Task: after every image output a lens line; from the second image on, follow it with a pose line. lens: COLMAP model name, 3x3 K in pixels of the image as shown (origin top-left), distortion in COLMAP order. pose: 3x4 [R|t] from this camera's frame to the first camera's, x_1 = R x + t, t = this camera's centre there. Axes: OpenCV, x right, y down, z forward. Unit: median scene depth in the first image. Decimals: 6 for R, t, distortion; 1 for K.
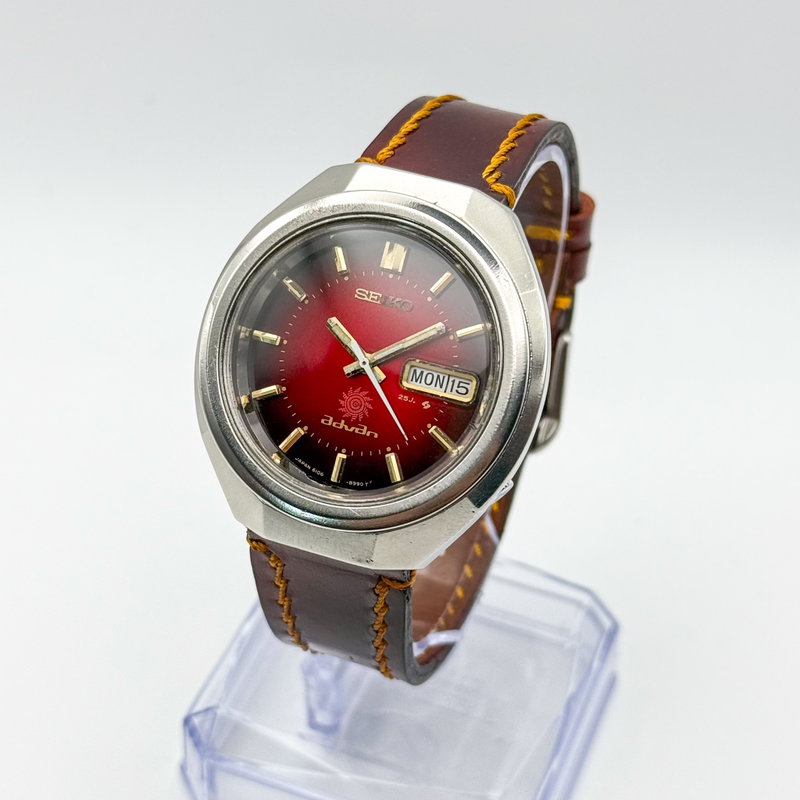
lens RADIAL K [[1880.2, 0, 400.5], [0, 1880.2, 399.6], [0, 0, 1]] dist [0.102818, 0.723015]
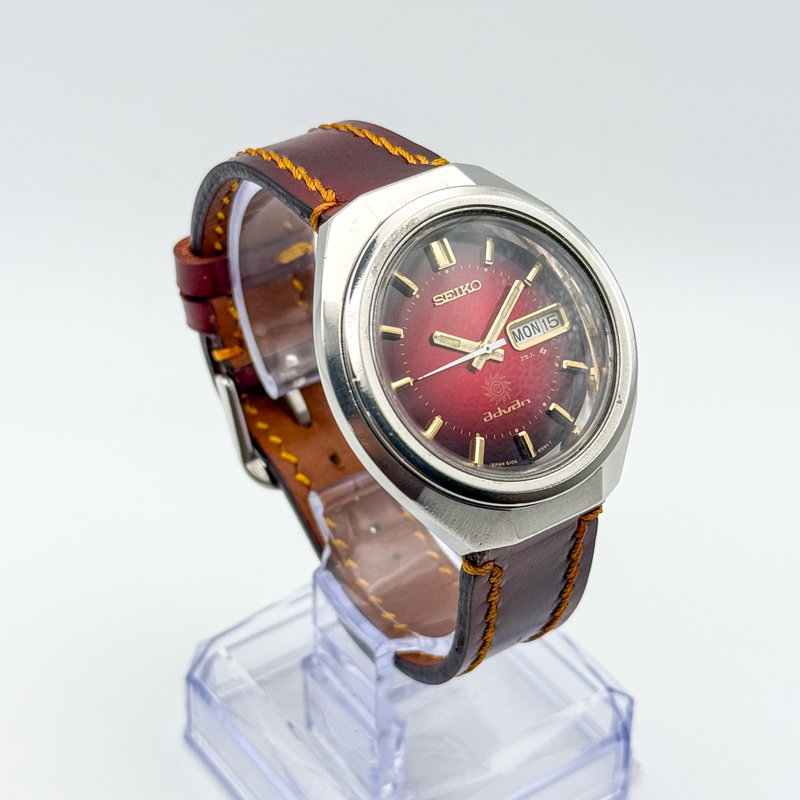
lens RADIAL K [[1880.2, 0, 400.5], [0, 1880.2, 399.6], [0, 0, 1]] dist [0.102818, 0.723015]
pose [[0.557146, -0.506992, 0.657684, -0.740079], [0.551008, 0.818231, 0.163977, -0.192428], [-0.621272, 0.271030, 0.735231, 0.268420]]
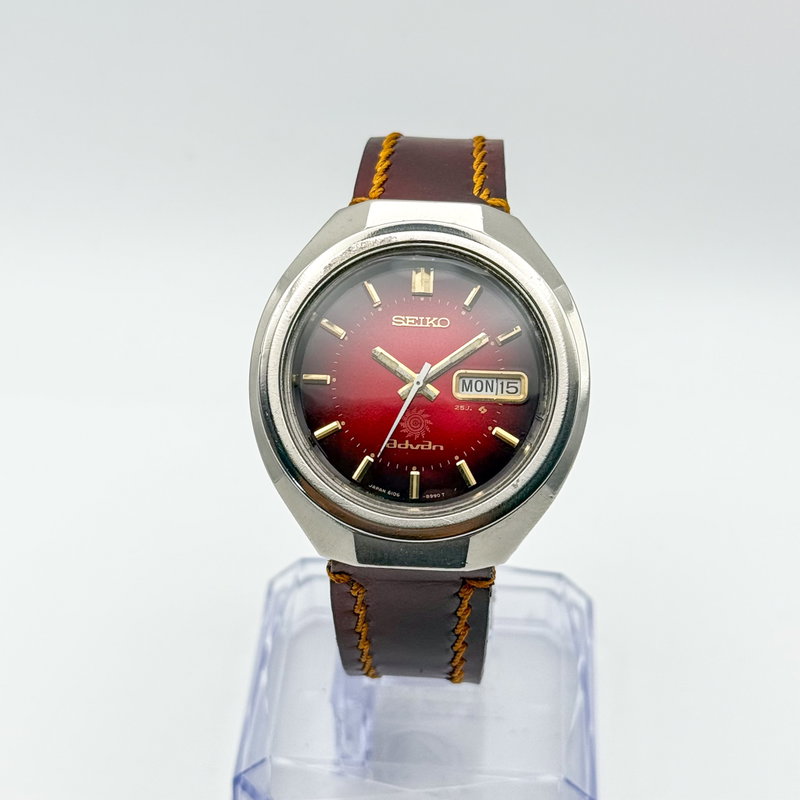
lens RADIAL K [[1880.2, 0, 400.5], [0, 1880.2, 399.6], [0, 0, 1]] dist [0.102818, 0.723015]
pose [[0.953871, -0.193424, 0.229601, -0.271942], [0.203546, 0.978840, -0.021019, 0.009957], [-0.220677, 0.066784, 0.973058, -0.029576]]
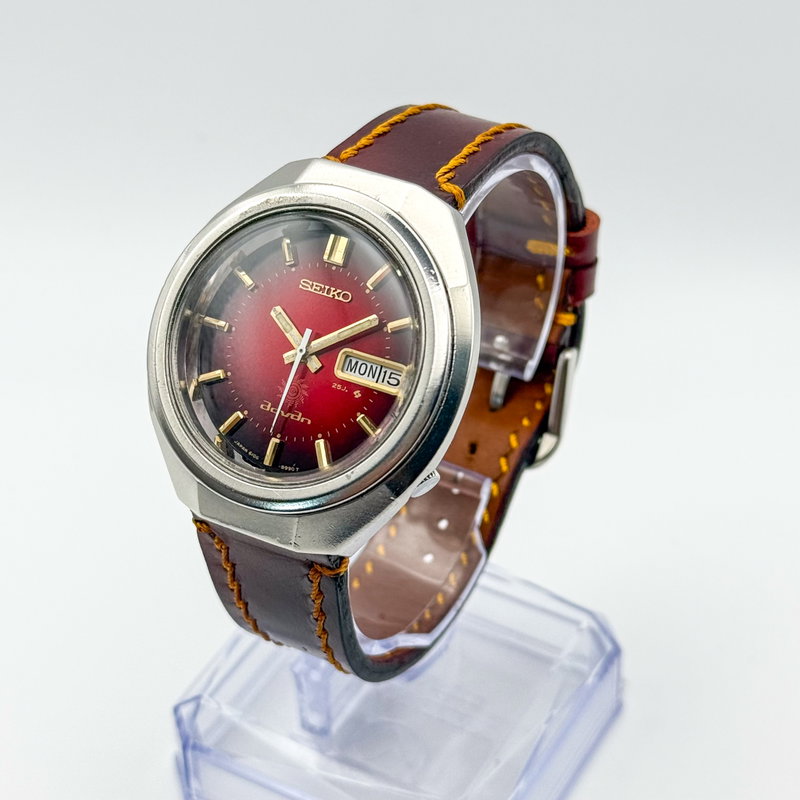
lens RADIAL K [[1880.2, 0, 400.5], [0, 1880.2, 399.6], [0, 0, 1]] dist [0.102818, 0.723015]
pose [[0.986739, 0.046857, -0.155407, 0.193054], [-0.053985, 0.997659, -0.041971, 0.046837], [0.153076, 0.049804, 0.986959, -0.002777]]
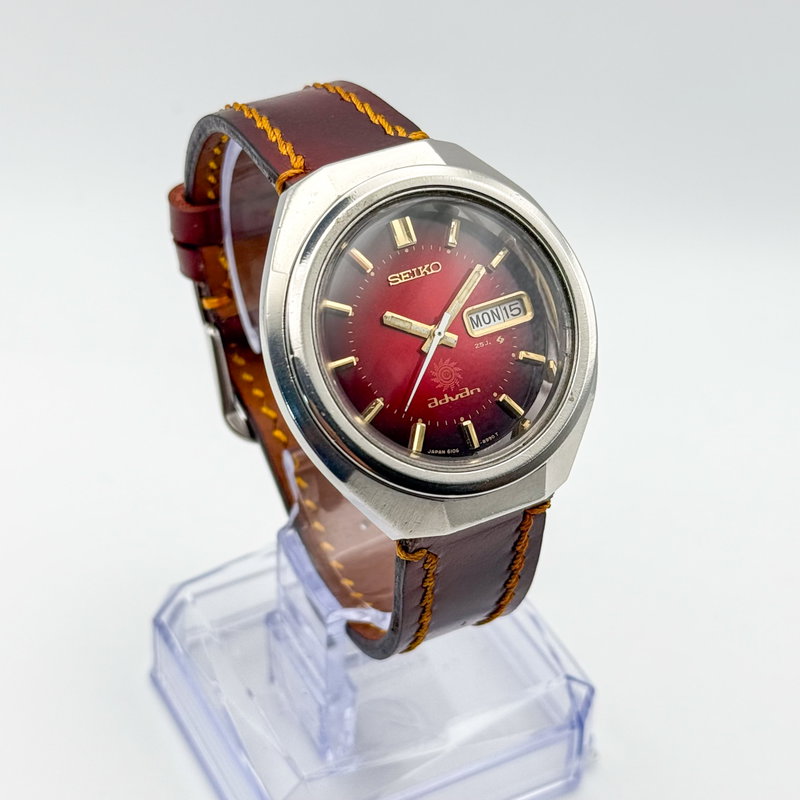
lens RADIAL K [[1880.2, 0, 400.5], [0, 1880.2, 399.6], [0, 0, 1]] dist [0.102818, 0.723015]
pose [[0.654889, -0.483523, 0.580797, -0.638217], [0.487943, 0.857404, 0.163612, -0.164803], [-0.577089, 0.176248, 0.797437, 0.202073]]
